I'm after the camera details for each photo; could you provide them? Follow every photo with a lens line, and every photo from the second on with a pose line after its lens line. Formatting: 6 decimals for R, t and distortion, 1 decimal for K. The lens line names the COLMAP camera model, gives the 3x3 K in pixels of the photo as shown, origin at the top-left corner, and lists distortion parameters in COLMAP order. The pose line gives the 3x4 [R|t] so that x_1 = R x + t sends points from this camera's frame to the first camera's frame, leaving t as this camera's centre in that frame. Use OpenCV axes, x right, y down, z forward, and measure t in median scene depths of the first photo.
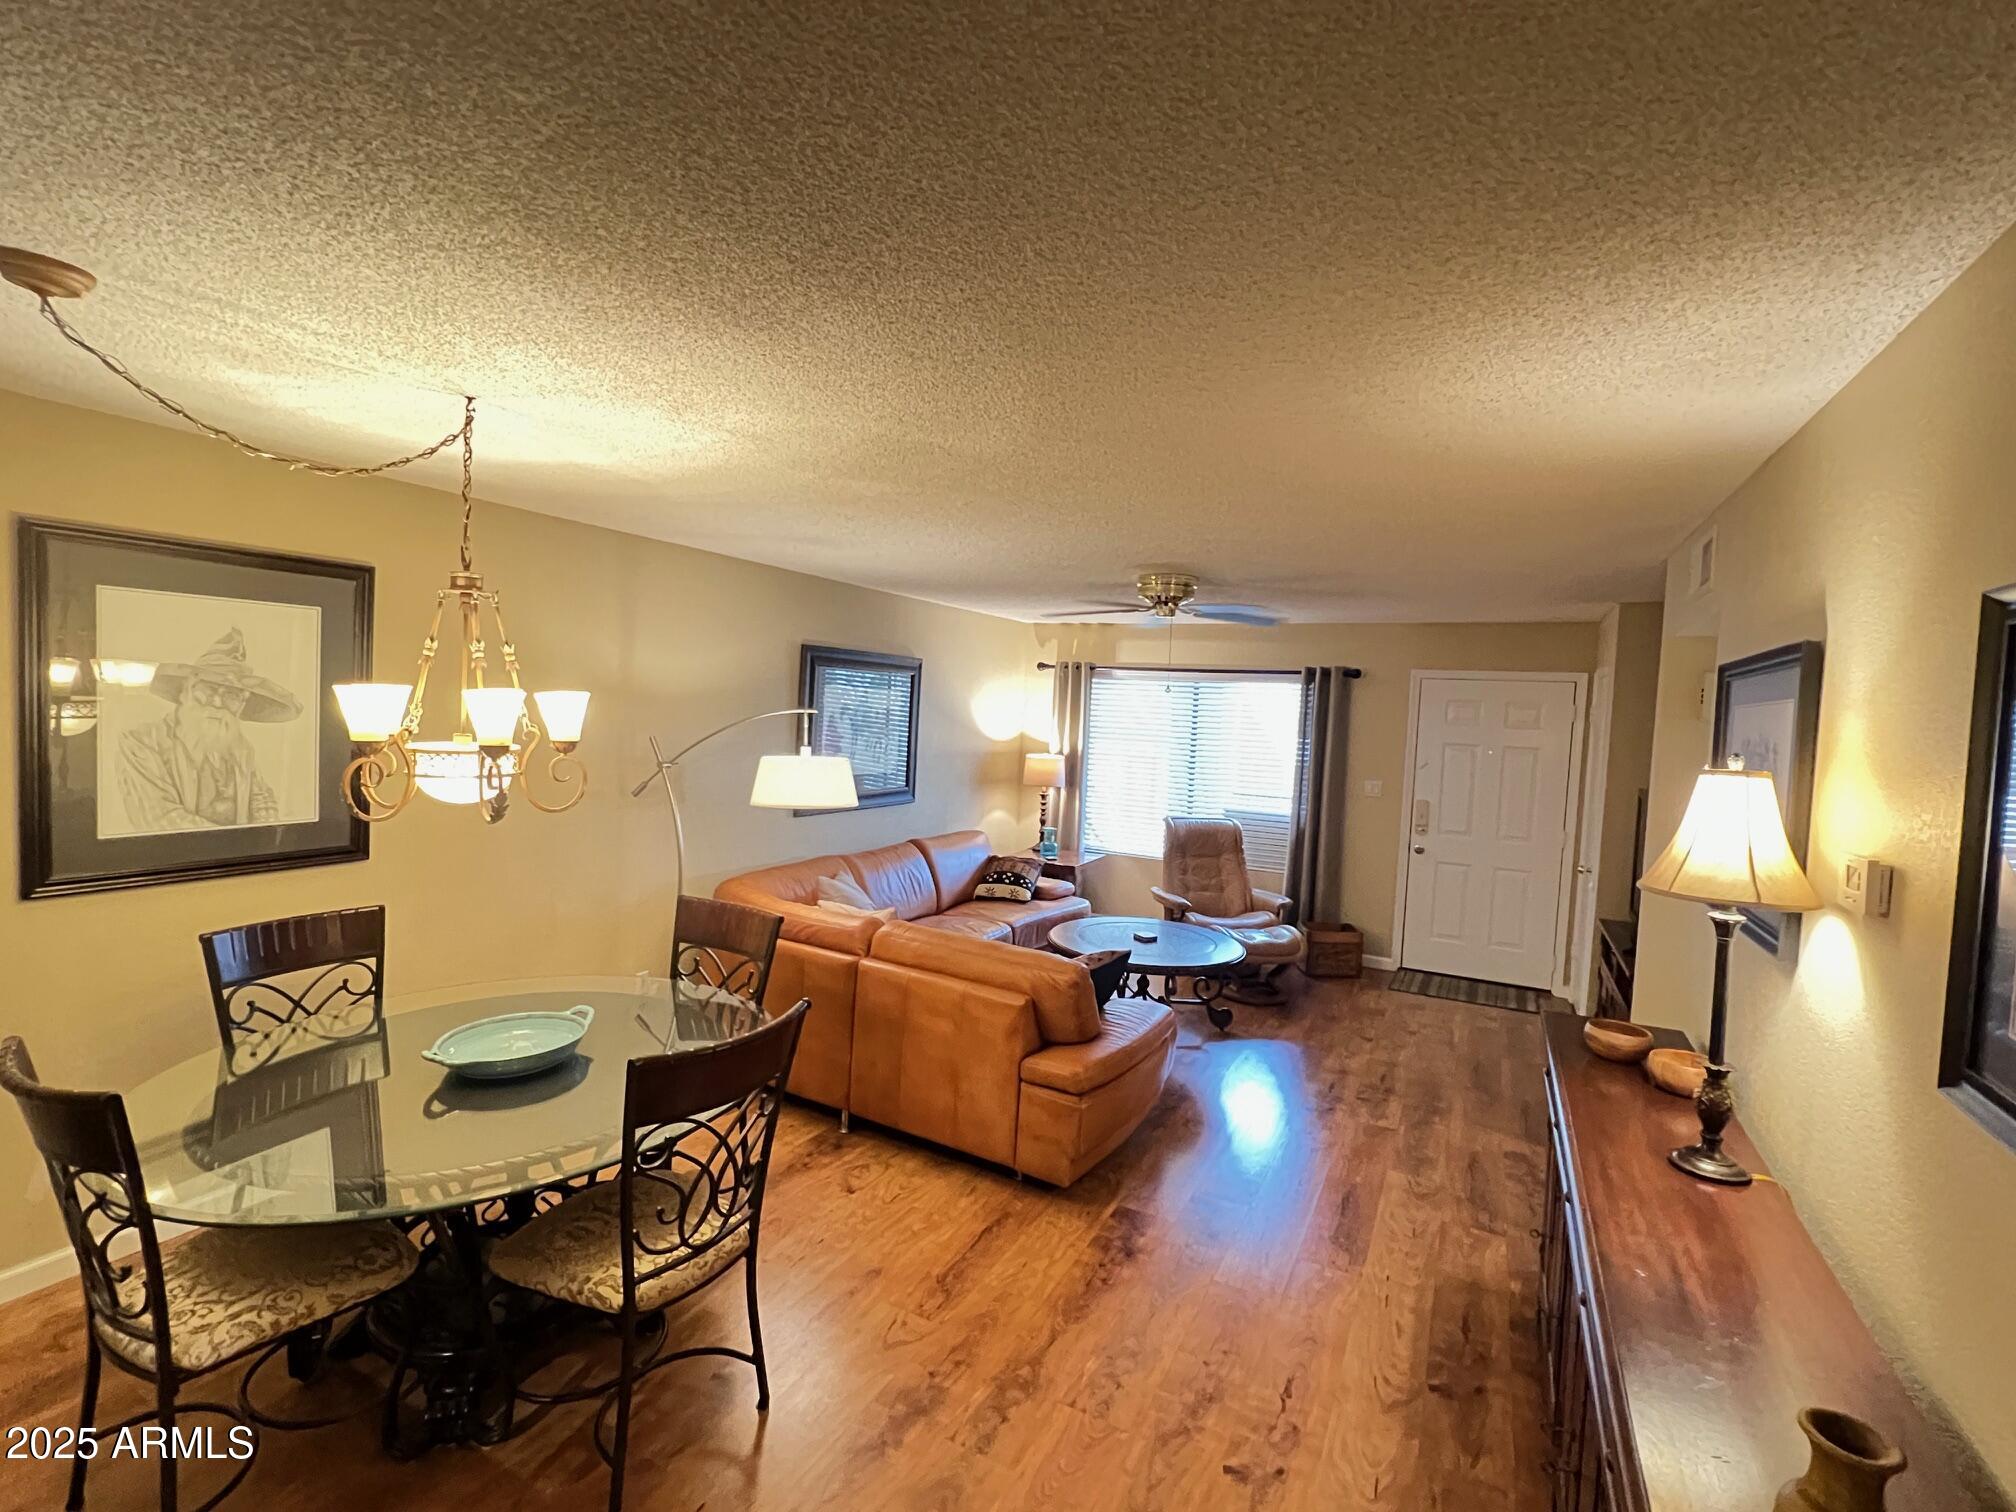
lens RADIAL K [[930.3, 0, 1003.2], [0, 930.3, 759.7], [0, 0, 1]] dist [-0.001108, 0.000426]
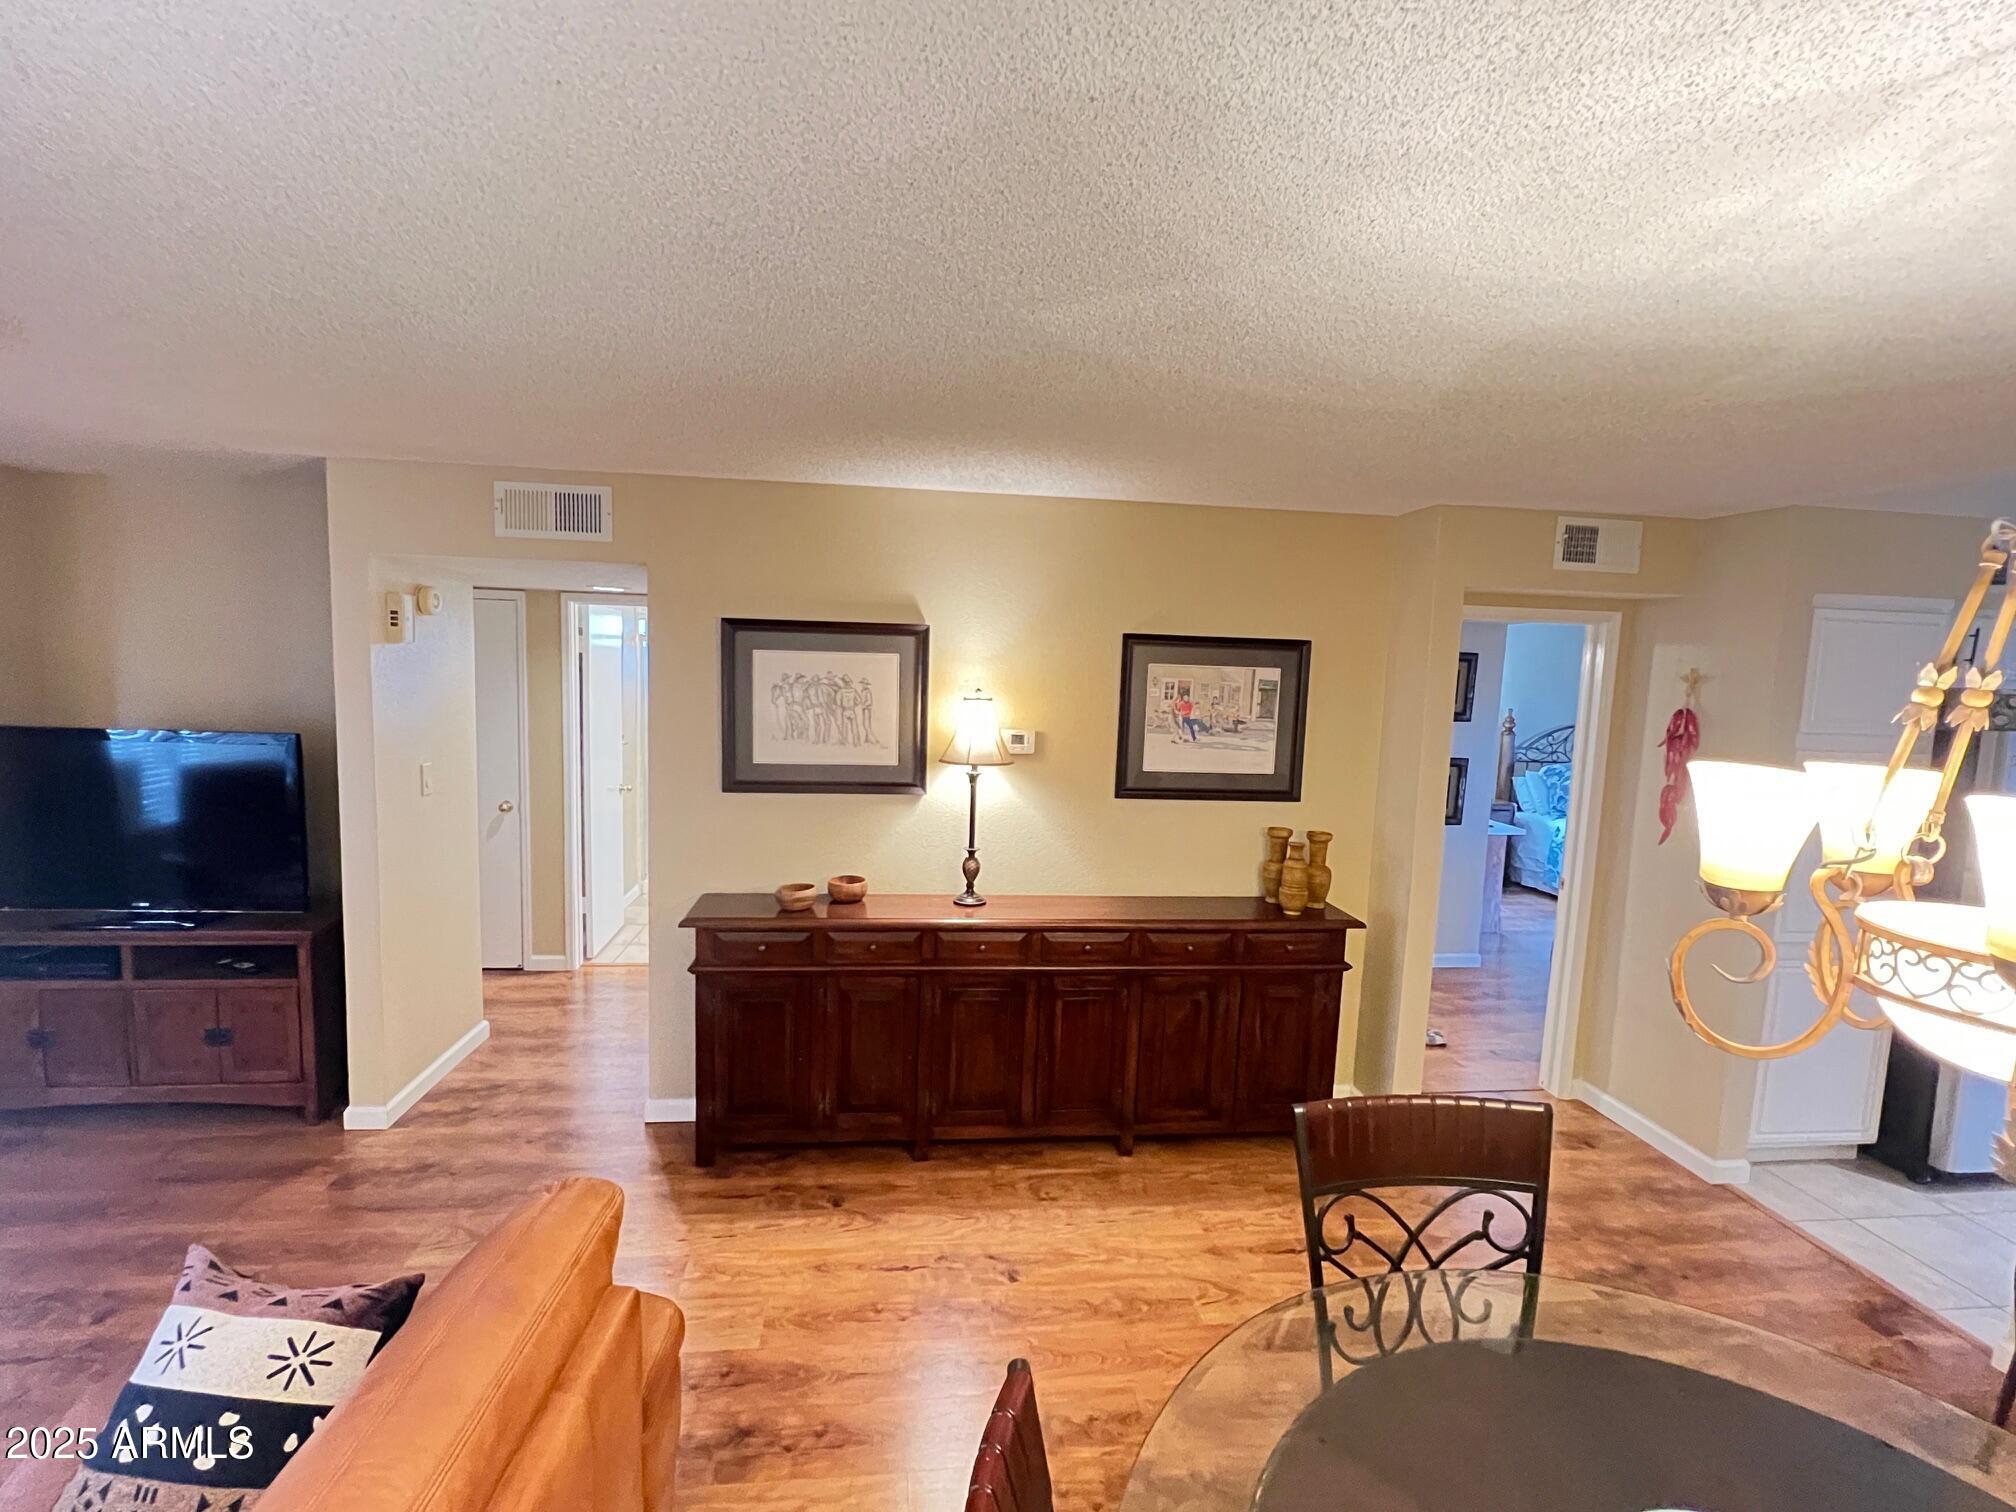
lens RADIAL K [[930.3, 0, 1003.2], [0, 930.3, 759.7], [0, 0, 1]] dist [-0.001108, 0.000426]
pose [[-0.561521, -0.147714, 0.814171, -0.448238], [-0.011878, 0.985275, 0.170565, -0.102813], [-0.827377, 0.086105, -0.555007, 1.086929]]
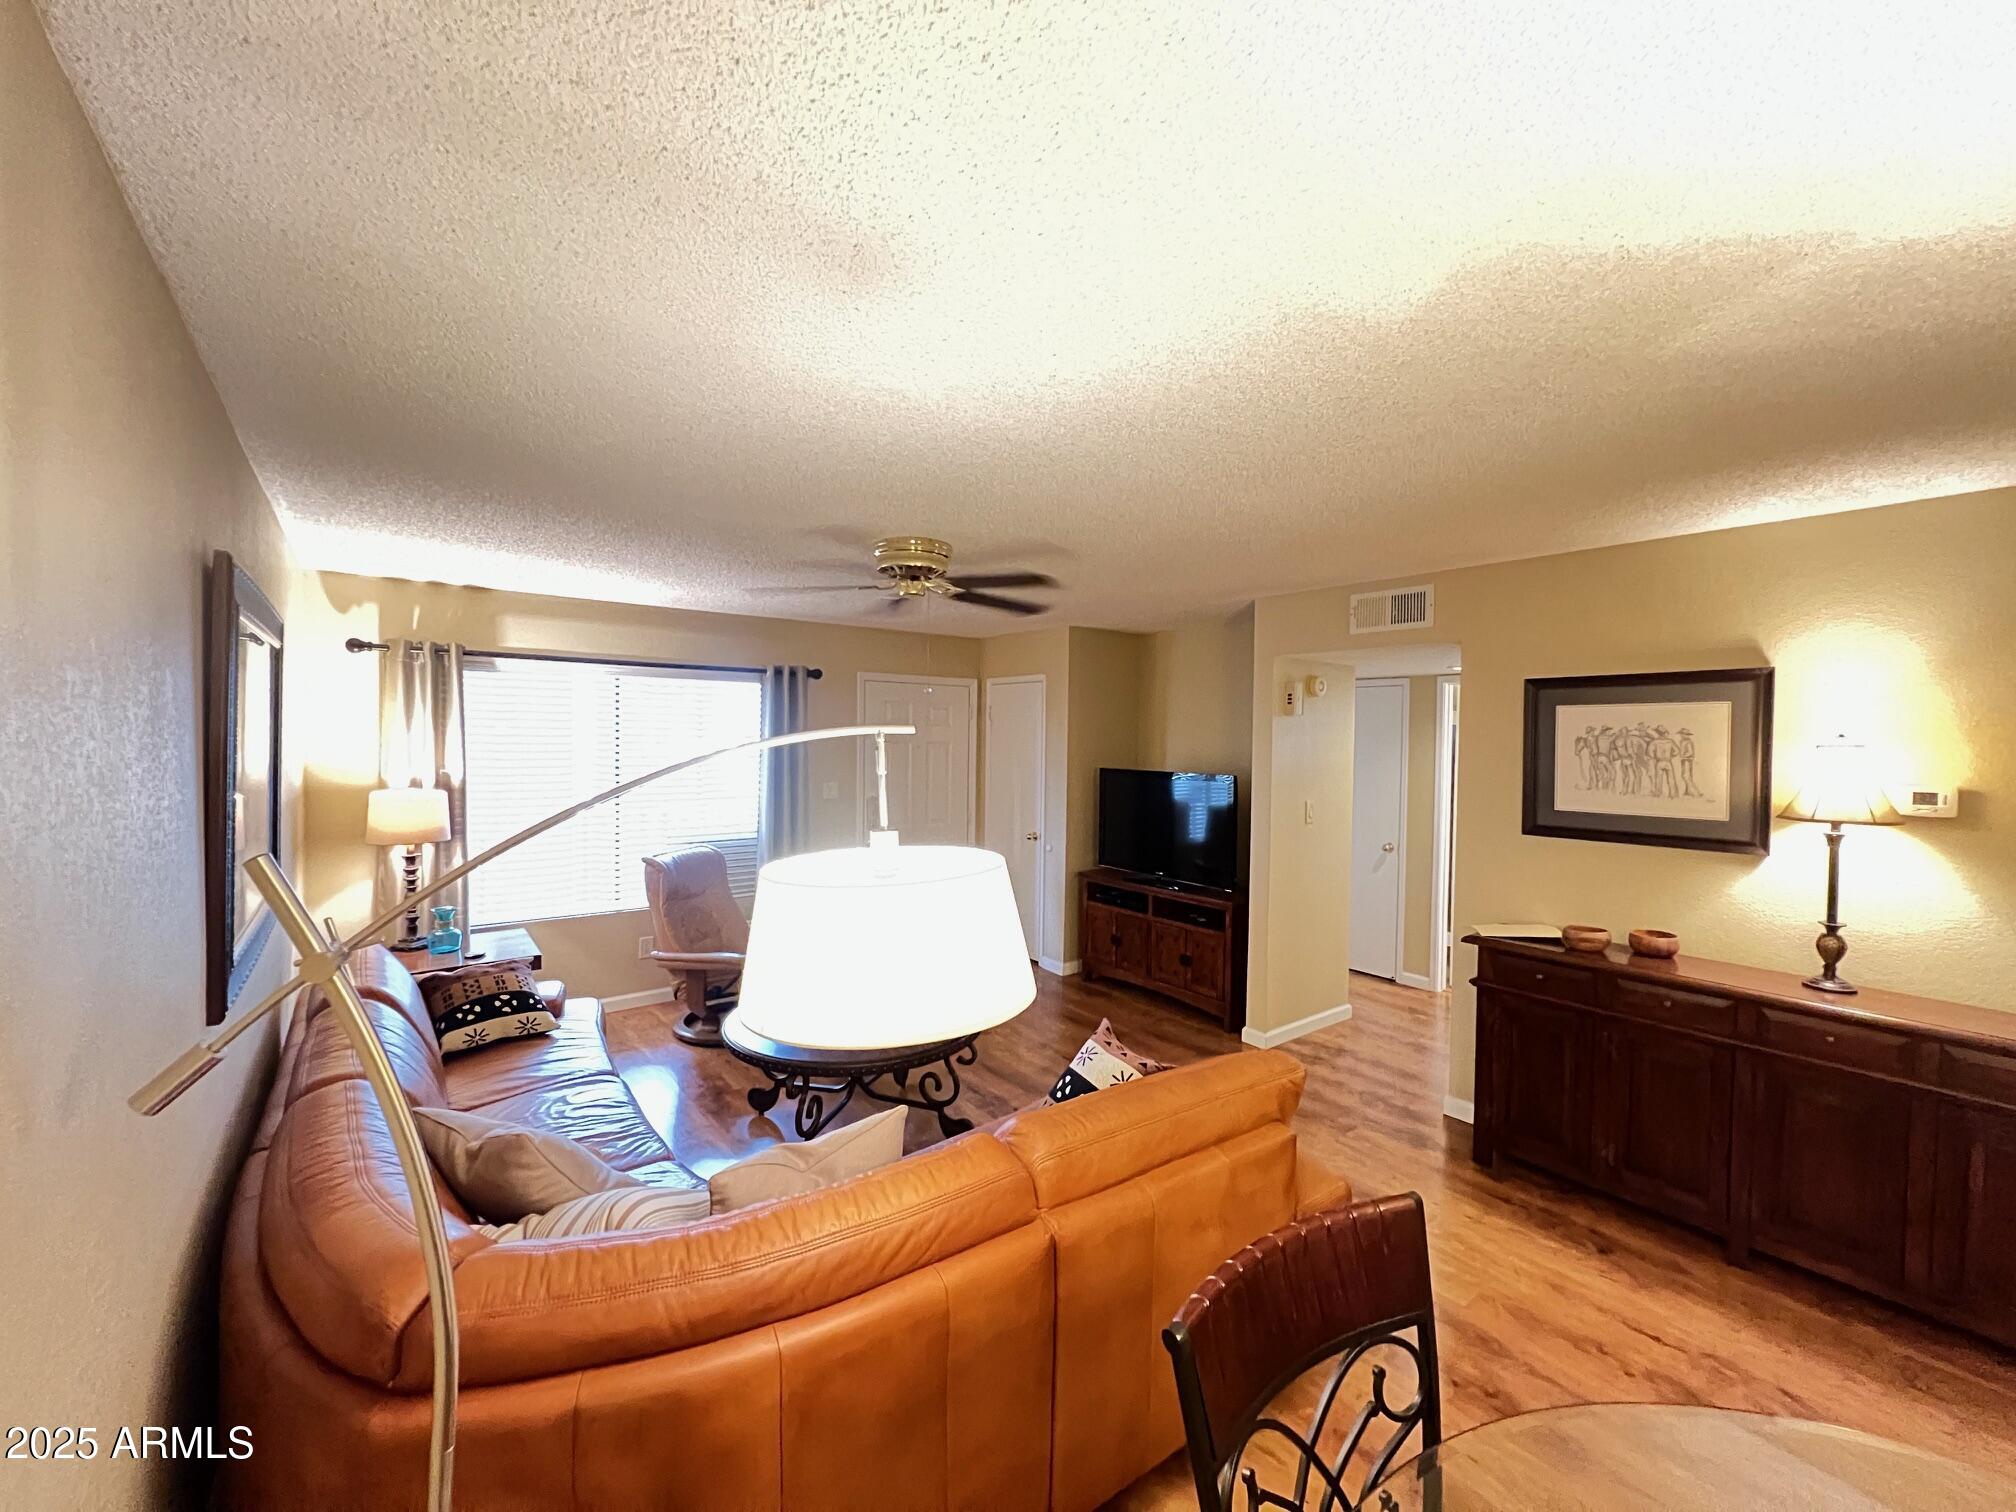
lens RADIAL K [[809.7, 0, 1008.0], [0, 809.7, 756.0], [0, 0, 1]] dist [-0.001762, 0.000090]
pose [[0.411896, -0.062702, 0.909071, -0.607484], [0.058091, 0.997407, 0.042474, -0.062764], [-0.909377, 0.035314, 0.414471, 0.931927]]
